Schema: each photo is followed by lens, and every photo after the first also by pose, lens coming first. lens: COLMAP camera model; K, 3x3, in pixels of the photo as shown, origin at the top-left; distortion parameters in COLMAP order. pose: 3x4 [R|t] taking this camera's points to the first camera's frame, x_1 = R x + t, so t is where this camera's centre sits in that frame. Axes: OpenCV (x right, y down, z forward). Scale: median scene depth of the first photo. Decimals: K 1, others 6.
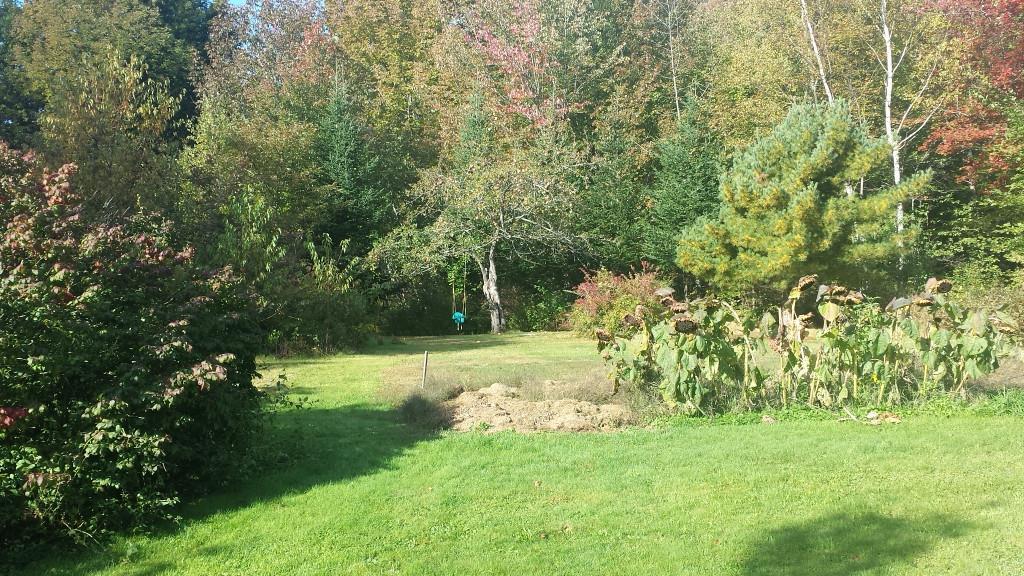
lens RADIAL K [[902.5, 0, 512.0], [0, 902.5, 288.0], [0, 0, 1]] dist [0.002176, -0.109788]
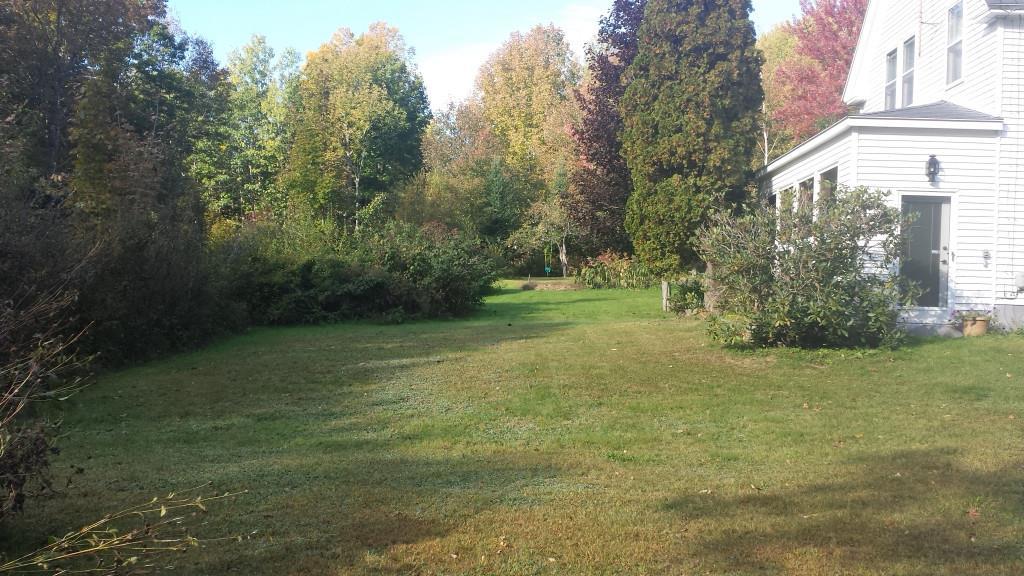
lens RADIAL K [[902.5, 0, 512.0], [0, 902.5, 288.0], [0, 0, 1]] dist [0.002176, -0.109788]
pose [[0.990979, 0.031867, -0.130177, 0.138620], [-0.027041, 0.998886, 0.038675, -0.005093], [0.131264, -0.034806, 0.990736, -1.157198]]
